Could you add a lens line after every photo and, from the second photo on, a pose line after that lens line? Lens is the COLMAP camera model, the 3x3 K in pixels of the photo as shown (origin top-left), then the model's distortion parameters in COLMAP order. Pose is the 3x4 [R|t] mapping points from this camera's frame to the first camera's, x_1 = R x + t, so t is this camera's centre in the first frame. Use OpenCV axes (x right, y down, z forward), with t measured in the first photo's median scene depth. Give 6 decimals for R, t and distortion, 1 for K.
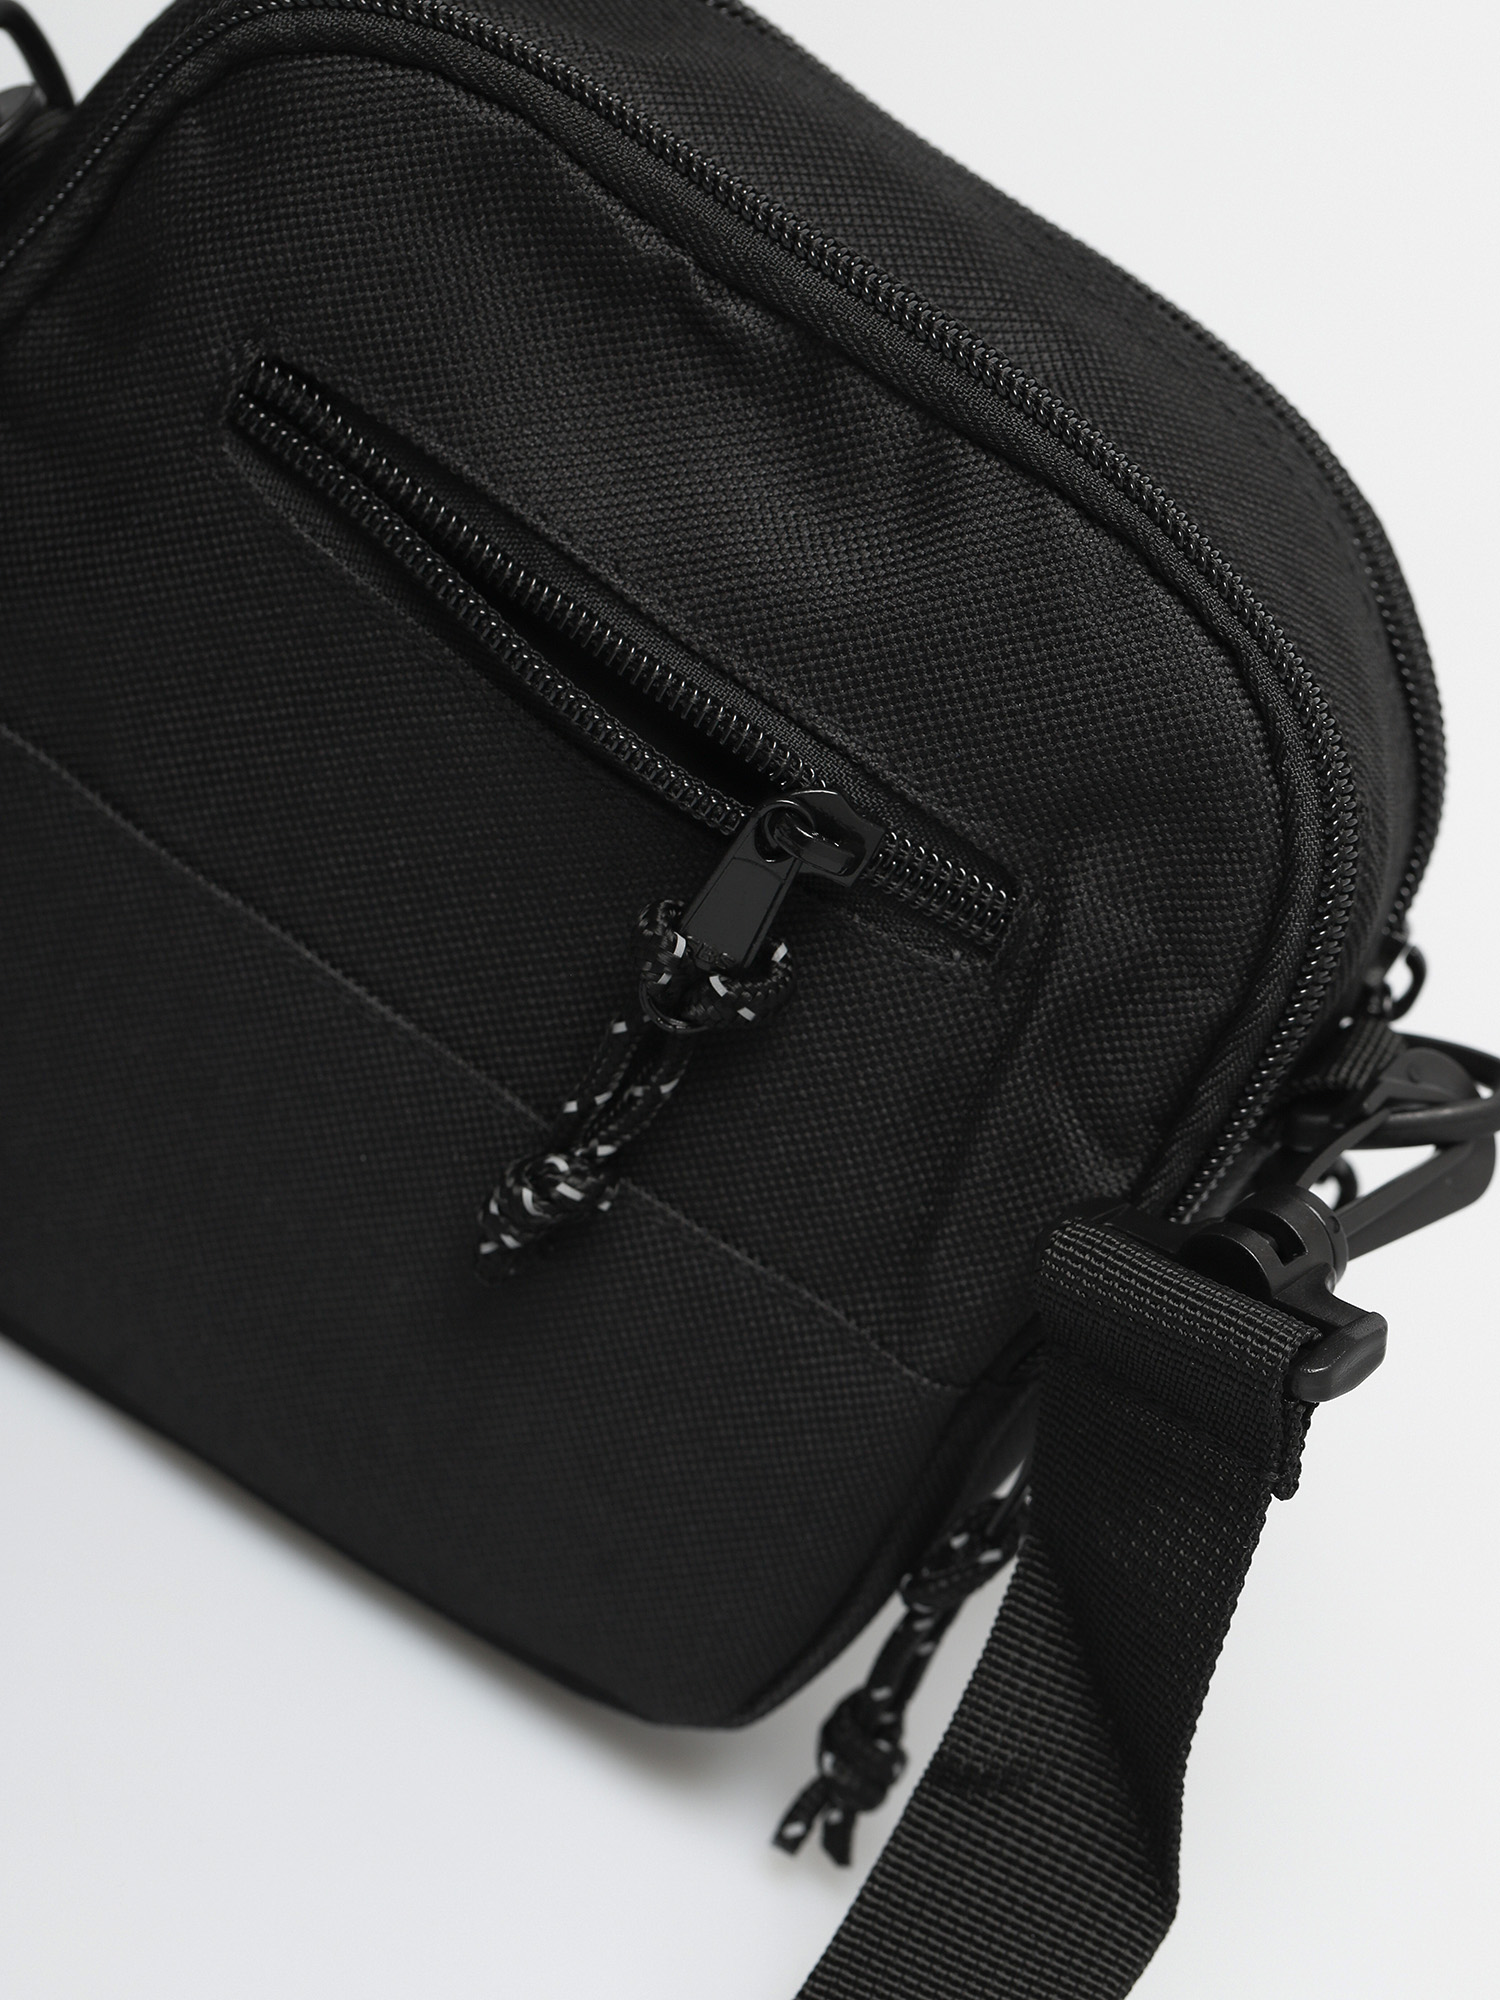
lens RADIAL K [[6844.2, 0, 750.0], [0, 6844.2, 1000.0], [0, 0, 1]] dist [0.494366, -0.559597]
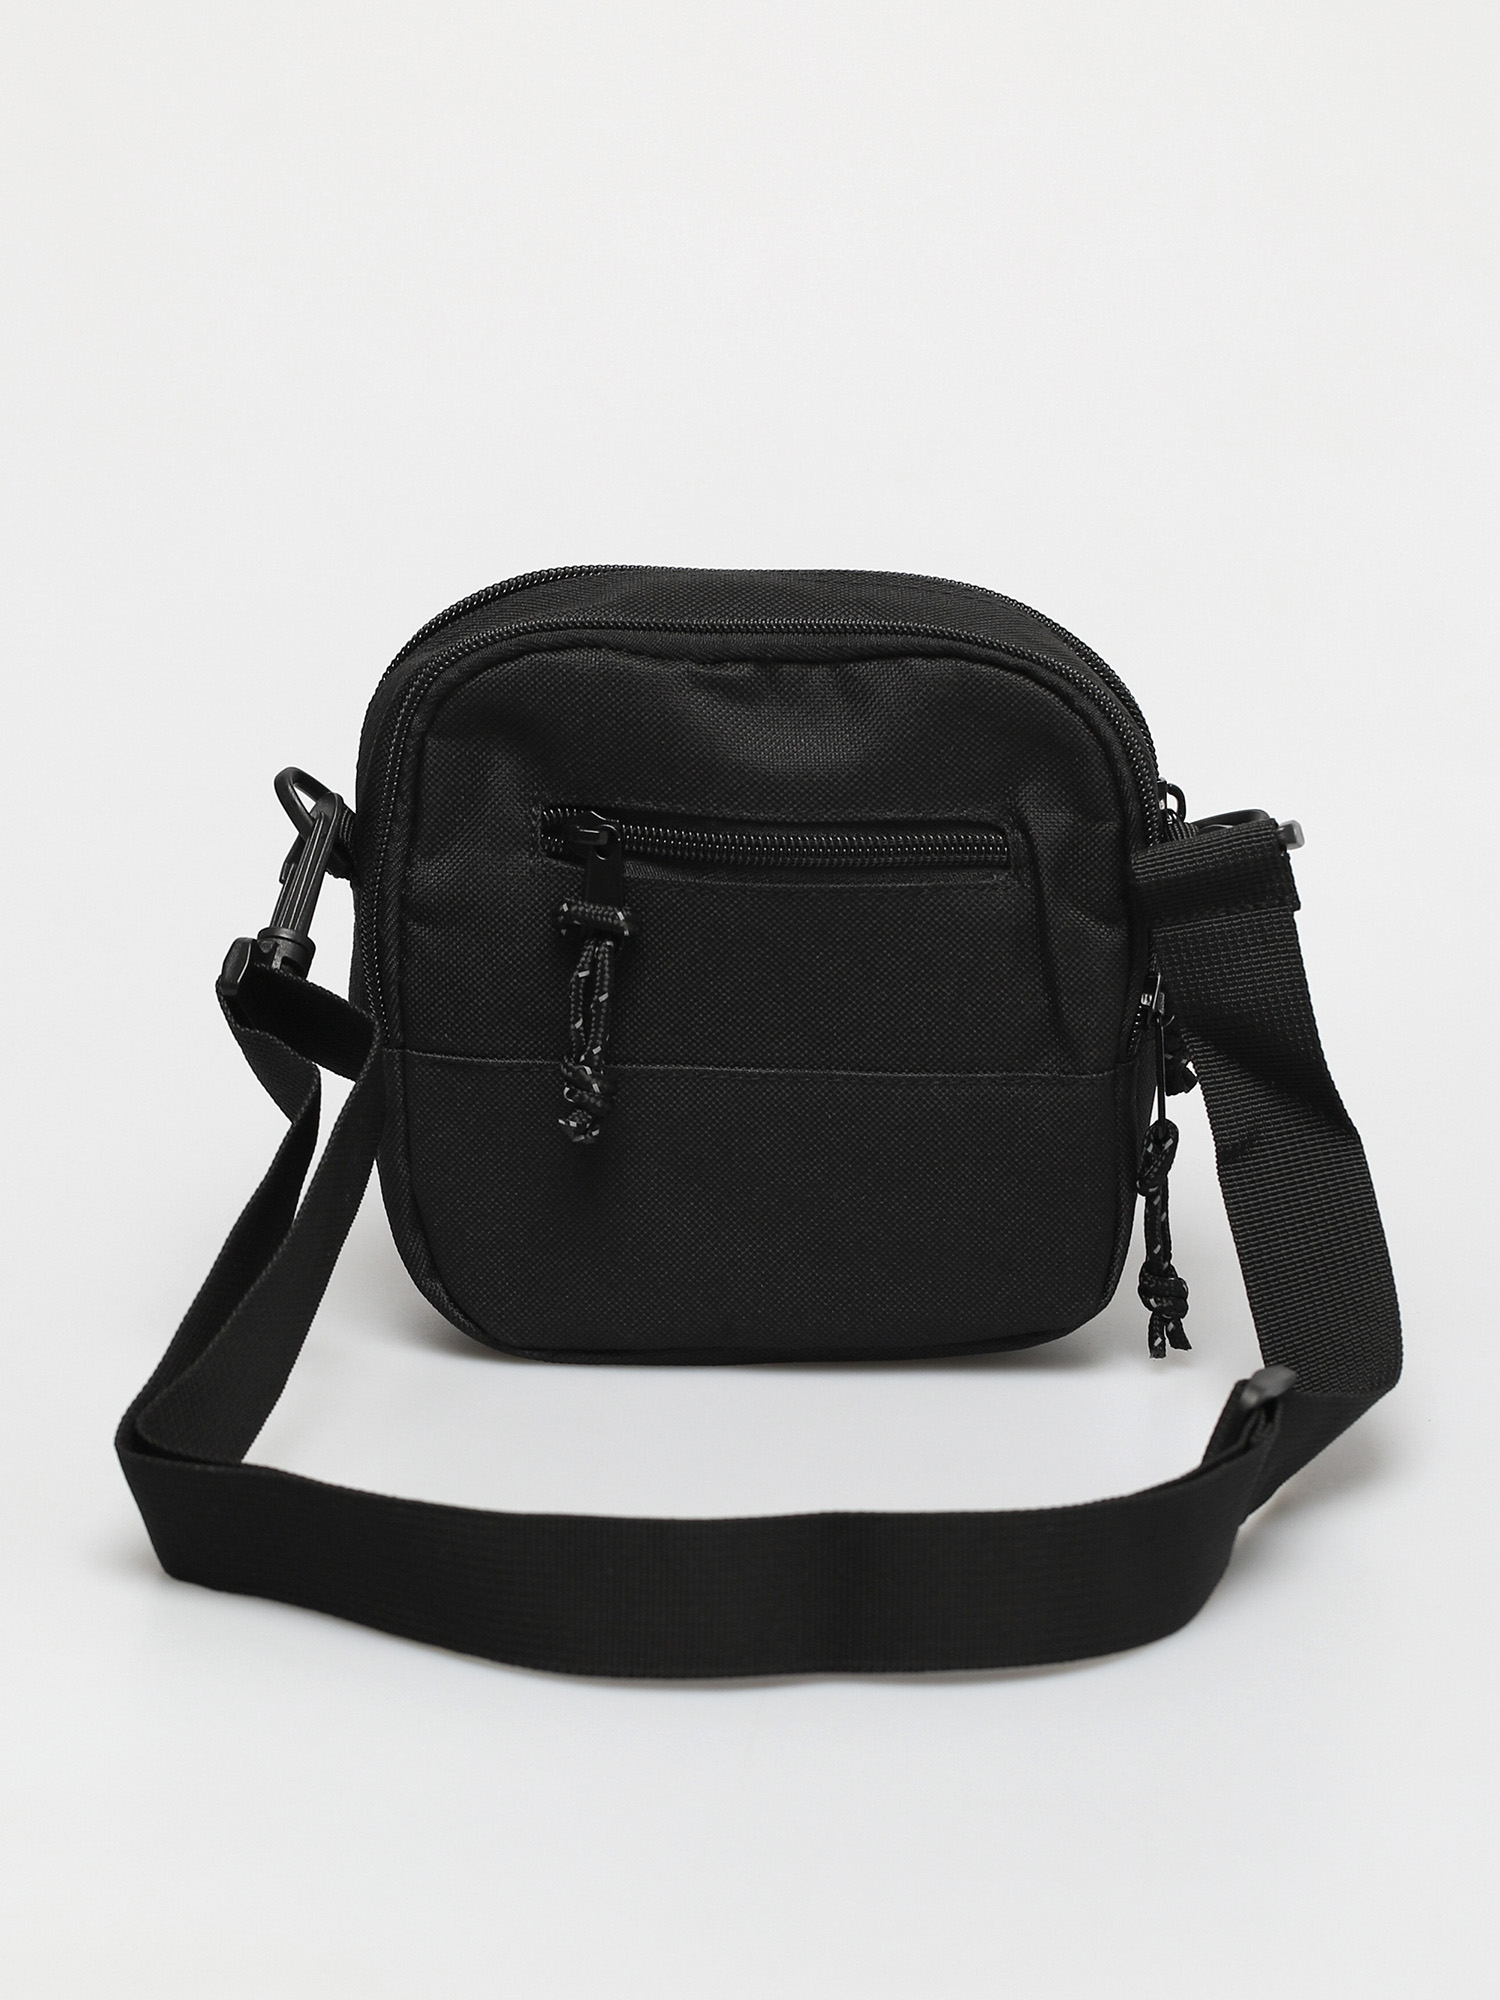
lens RADIAL K [[6844.2, 0, 750.0], [0, 6844.2, 1000.0], [0, 0, 1]] dist [0.494366, -0.559597]
pose [[0.826197, -0.561170, 0.049863, -0.148066], [0.562287, 0.826870, -0.010941, 0.005294], [-0.035091, 0.037077, 0.998696, -0.984882]]
